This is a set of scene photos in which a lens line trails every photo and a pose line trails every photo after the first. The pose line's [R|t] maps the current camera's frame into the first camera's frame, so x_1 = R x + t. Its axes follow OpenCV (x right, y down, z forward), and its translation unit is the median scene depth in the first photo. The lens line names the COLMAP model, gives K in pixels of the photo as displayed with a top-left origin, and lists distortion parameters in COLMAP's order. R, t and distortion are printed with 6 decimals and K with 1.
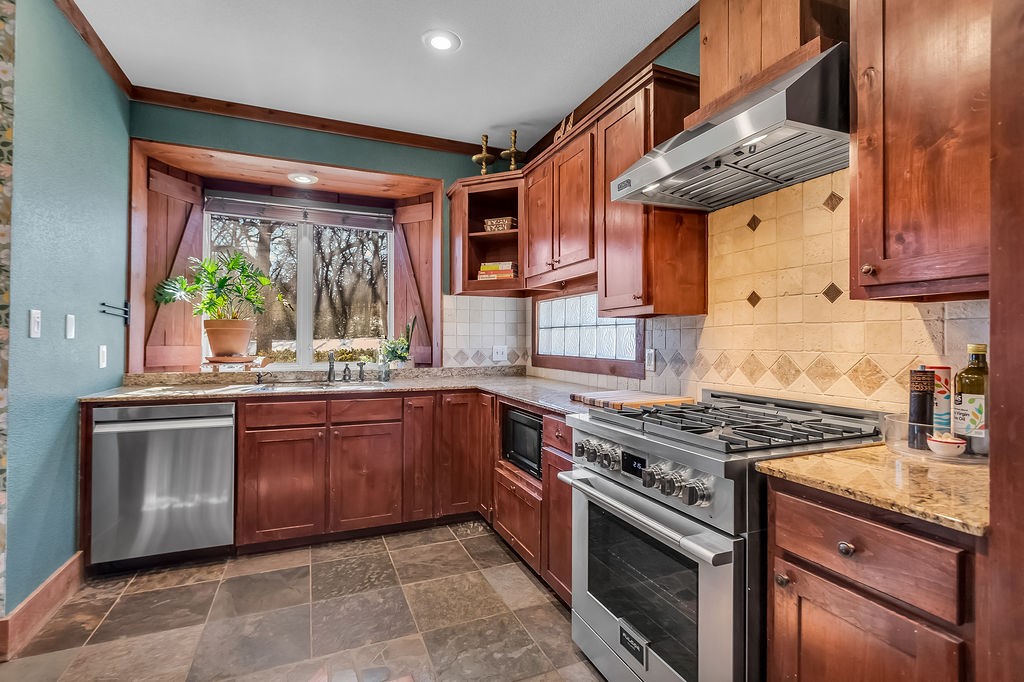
lens RADIAL K [[476.7, 0, 508.9], [0, 476.7, 337.5], [0, 0, 1]] dist [-0.001297, 0.001077]
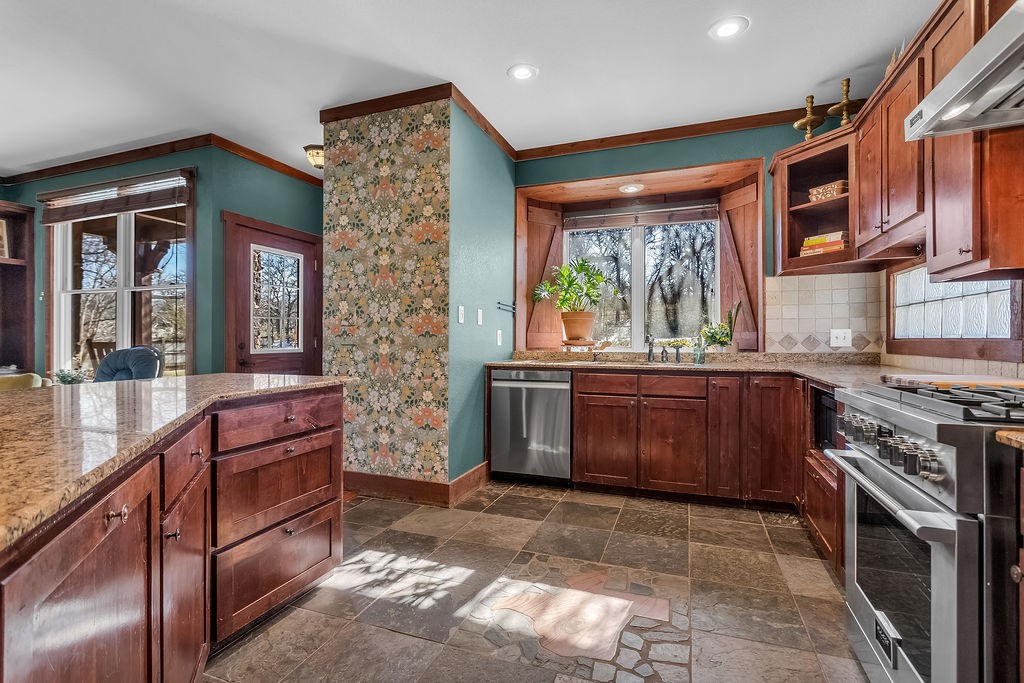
lens RADIAL K [[476.7, 0, 510.5], [0, 476.7, 338.1], [0, 0, 1]] dist [-0.001297, 0.001077]
pose [[0.726924, -0.006689, -0.686685, 0.218009], [0.008356, 0.999965, -0.000894, 0.044846], [0.686667, -0.005088, 0.726954, -0.074716]]
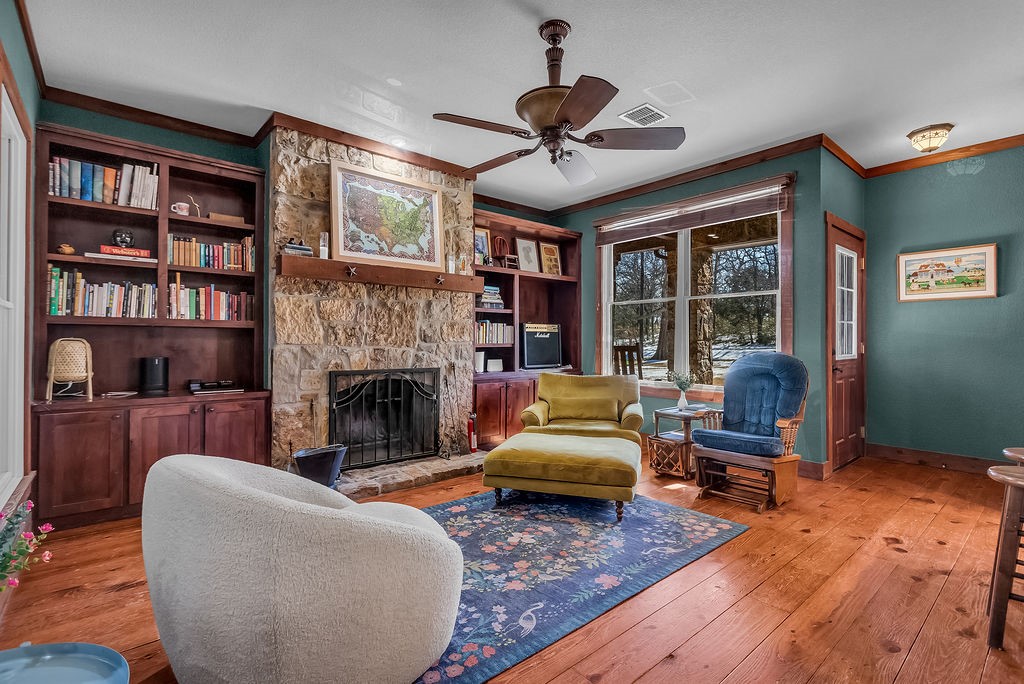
lens RADIAL K [[476.7, 0, 512.7], [0, 476.7, 338.0], [0, 0, 1]] dist [-0.001297, 0.001077]
pose [[0.310980, -0.011261, -0.950350, -0.427205], [0.006315, 0.999932, -0.009782, 0.025283], [0.950396, -0.002959, 0.311030, -1.012845]]
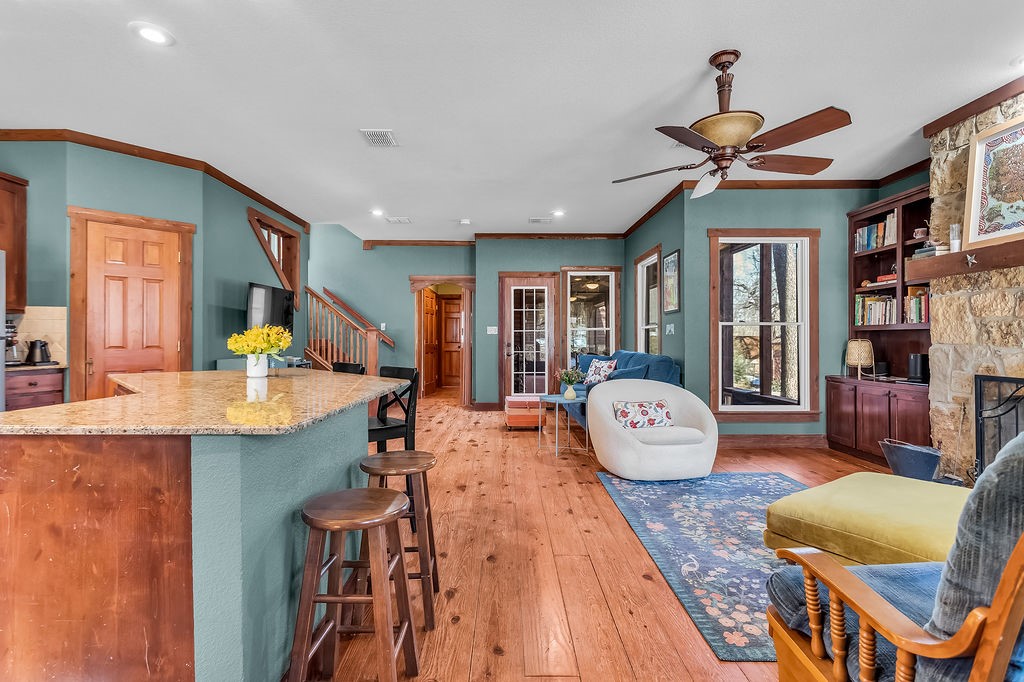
lens RADIAL K [[476.7, 0, 509.8], [0, 476.7, 339.1], [0, 0, 1]] dist [-0.001297, 0.001077]
pose [[-0.926879, -0.004985, 0.375326, -1.303625], [-0.008310, 0.999939, -0.007242, 0.032218], [-0.375267, -0.009832, -0.926864, 0.591514]]
